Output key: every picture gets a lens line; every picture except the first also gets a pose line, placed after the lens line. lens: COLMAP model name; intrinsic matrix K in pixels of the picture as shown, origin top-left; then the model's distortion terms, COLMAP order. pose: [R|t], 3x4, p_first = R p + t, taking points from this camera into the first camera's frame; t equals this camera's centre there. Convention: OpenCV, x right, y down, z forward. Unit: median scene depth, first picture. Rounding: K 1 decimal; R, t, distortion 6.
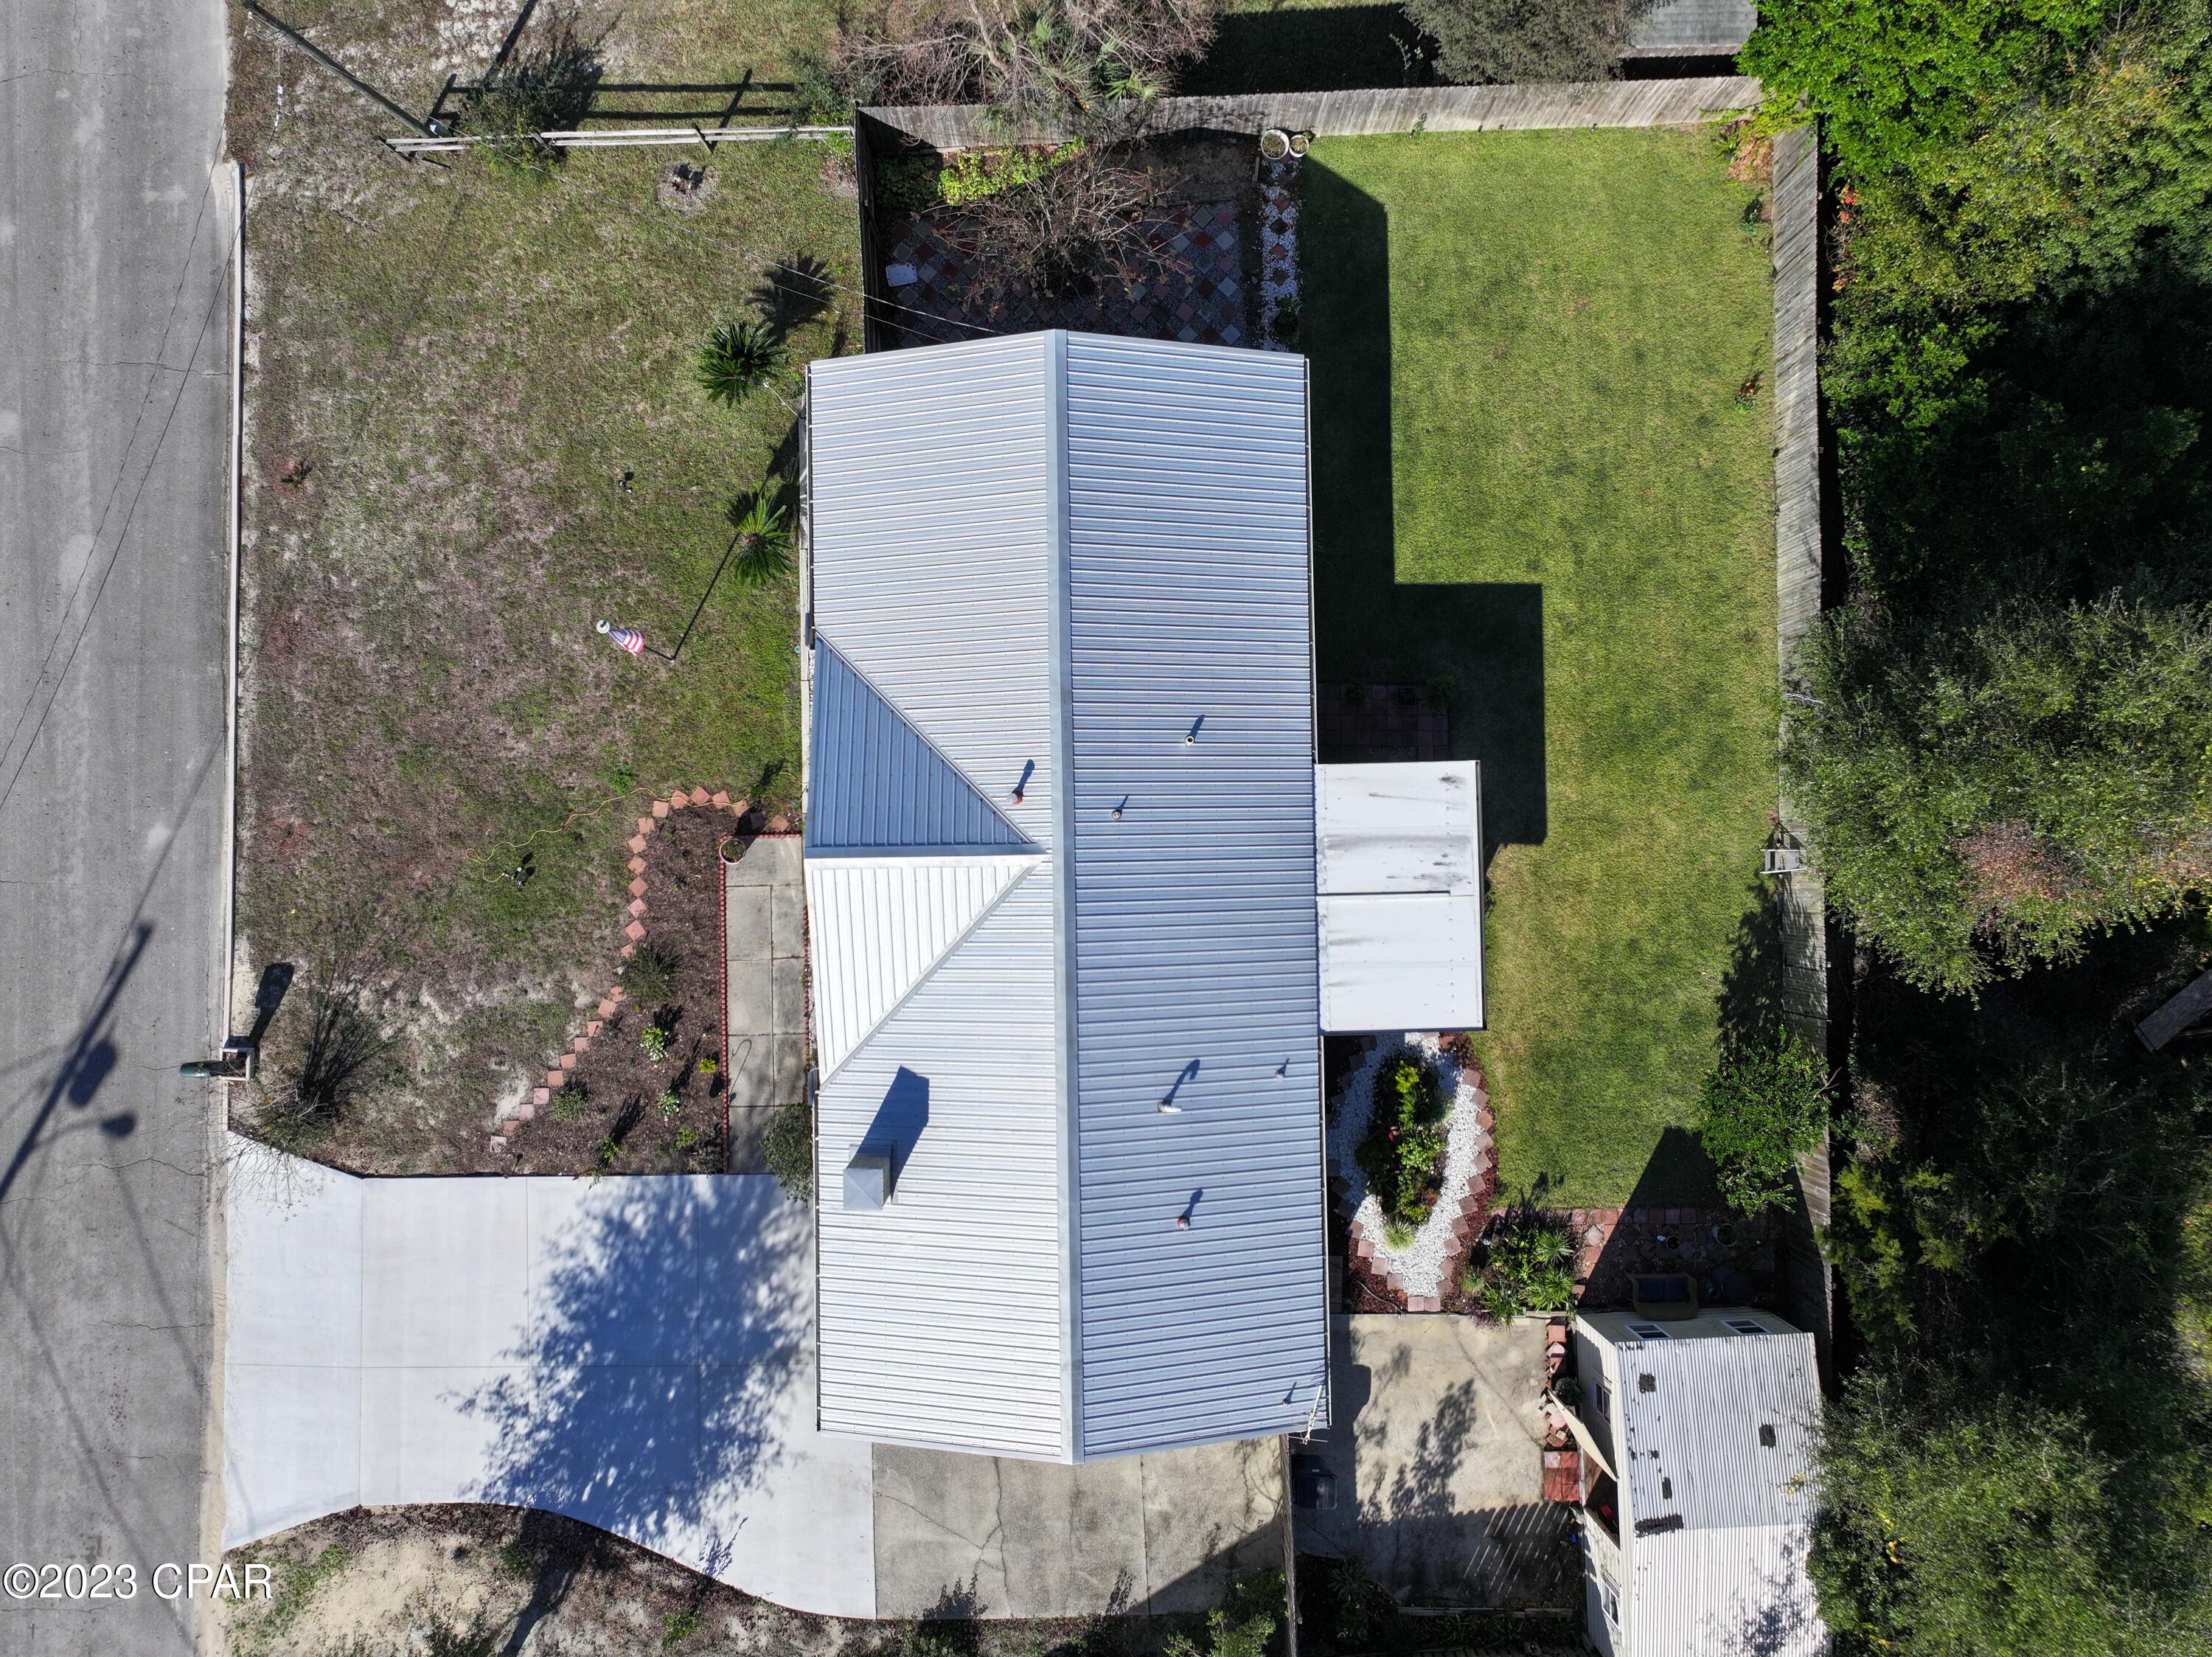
lens RADIAL K [[1562.8, 0, 1102.3], [0, 1562.8, 828.9], [0, 0, 1]] dist [-0.011516, 0.027706]
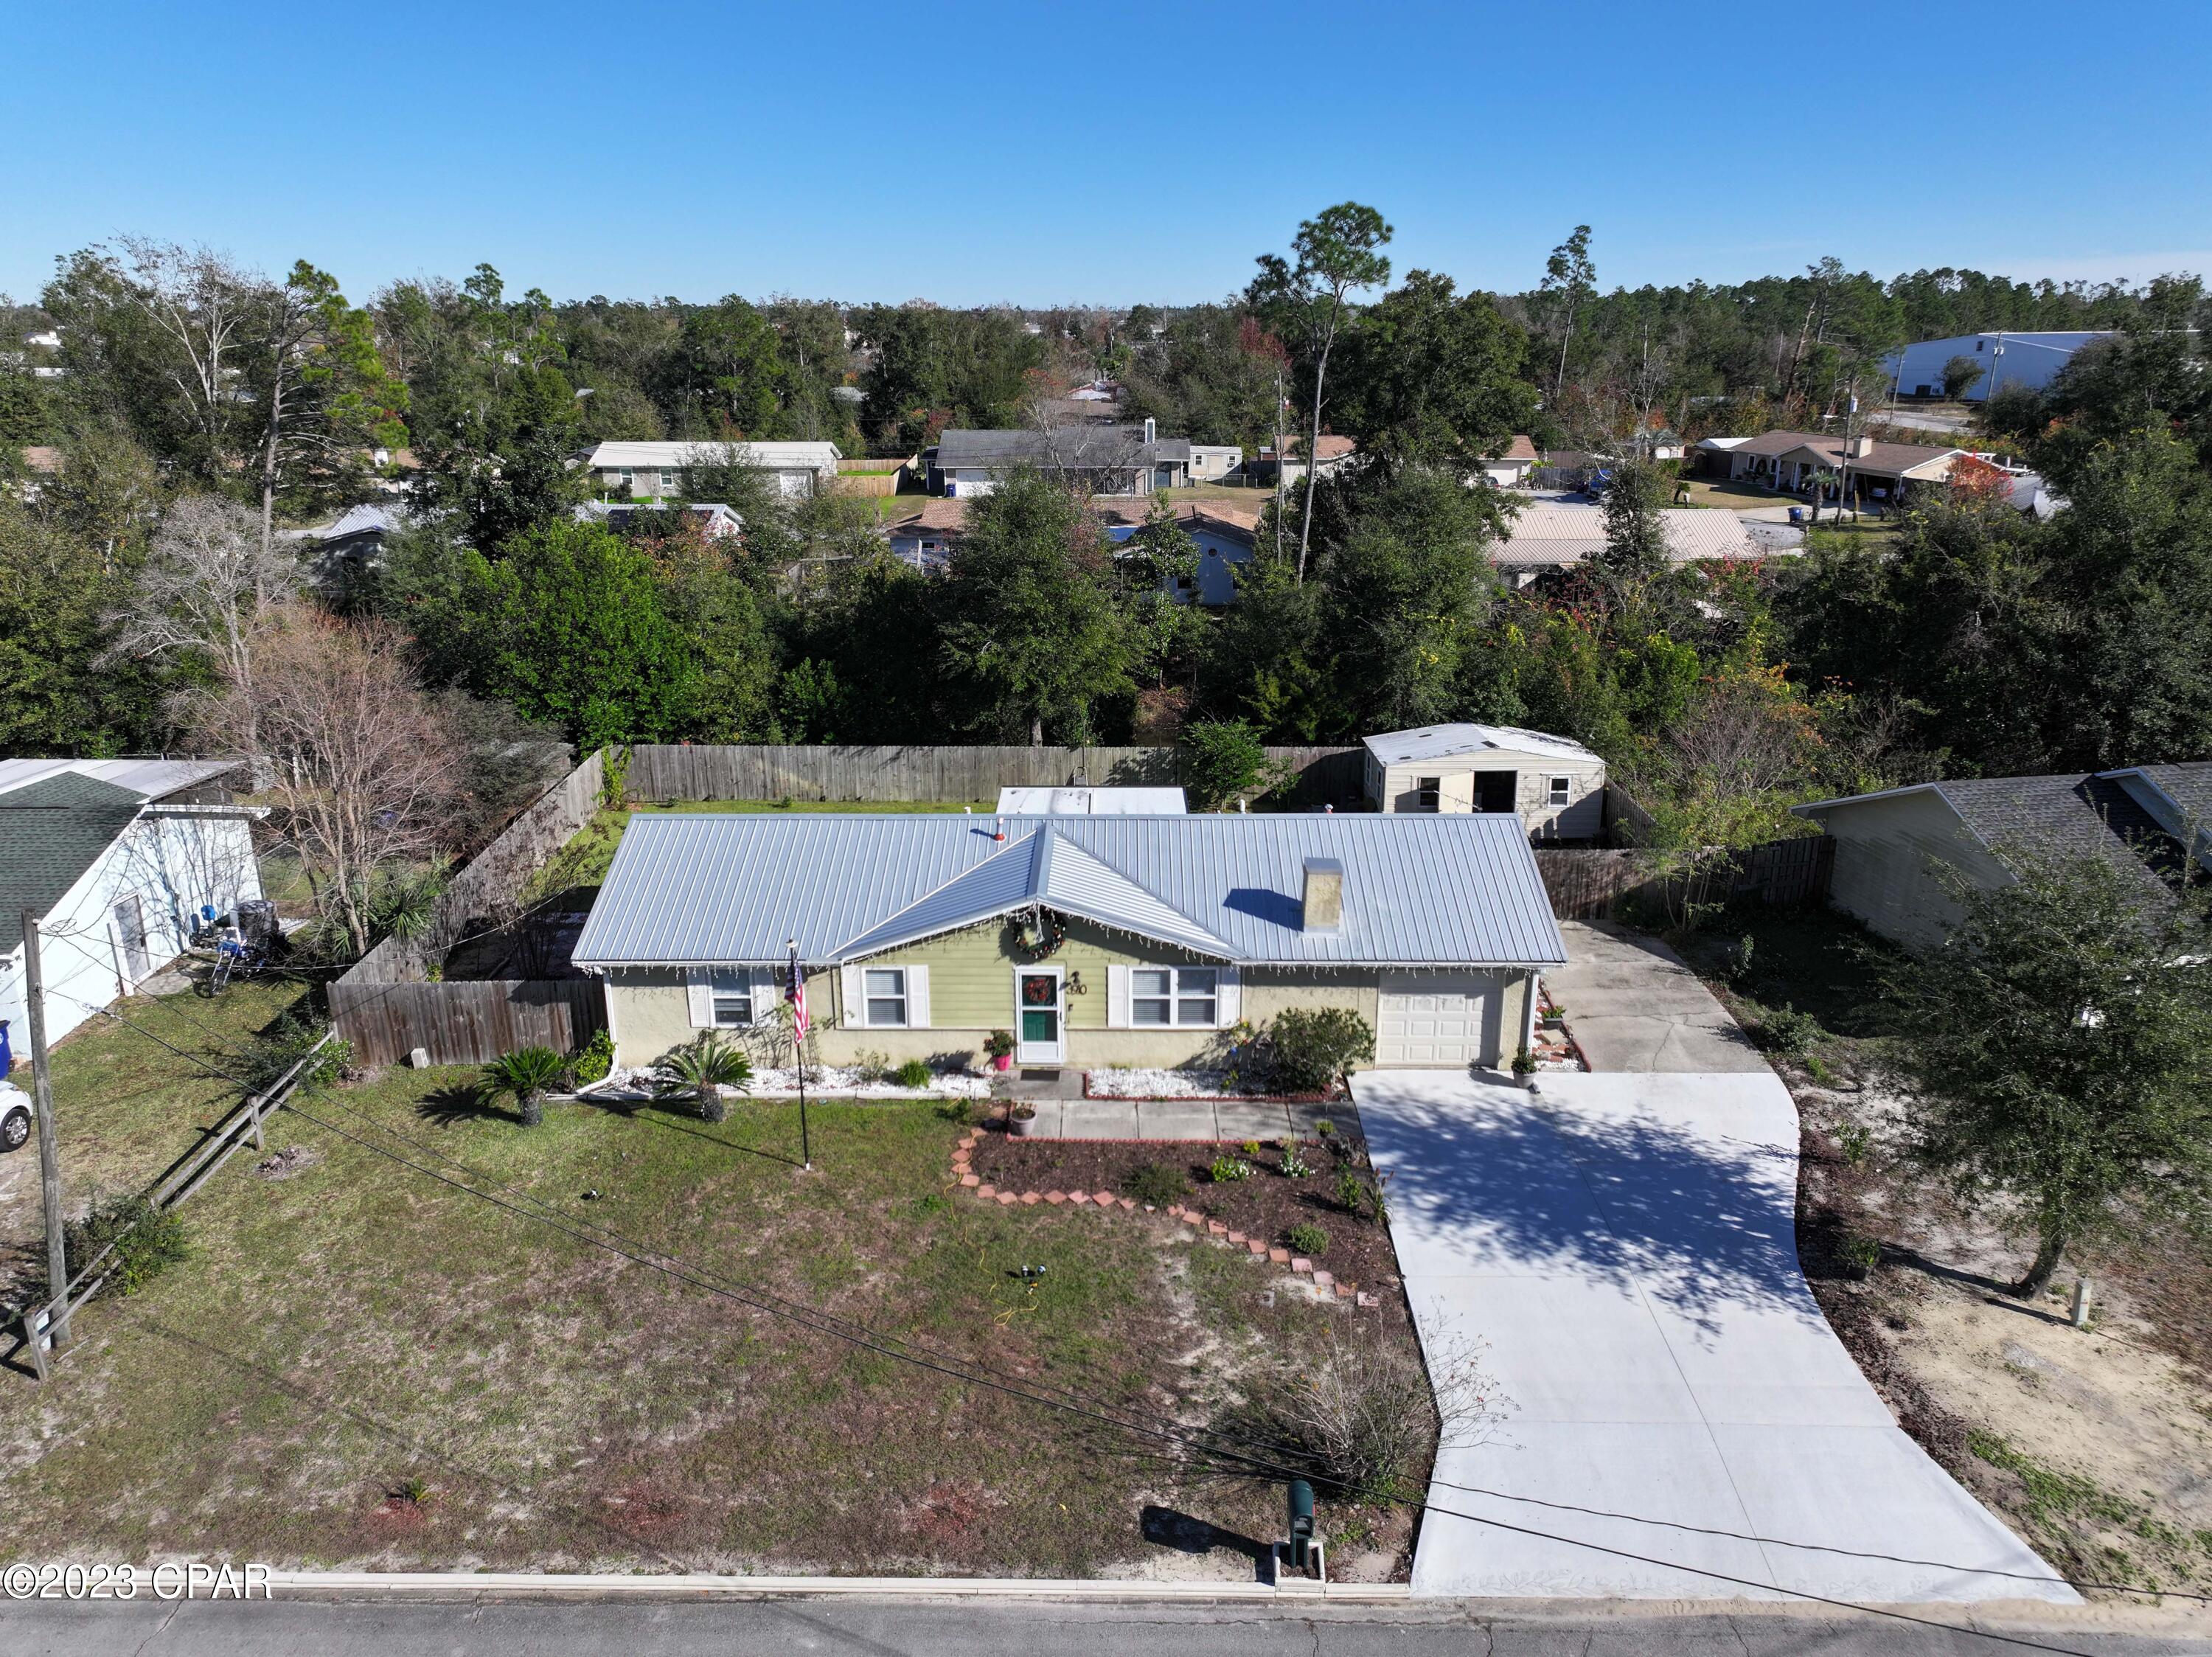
lens RADIAL K [[1562.8, 0, 1112.7], [0, 1562.8, 829.4], [0, 0, 1]] dist [-0.011516, 0.027706]
pose [[0.021438, -0.317610, 0.947979, -1.070829], [0.999435, 0.031356, -0.012096, 0.073968], [-0.025883, 0.947703, 0.318103, 0.523633]]
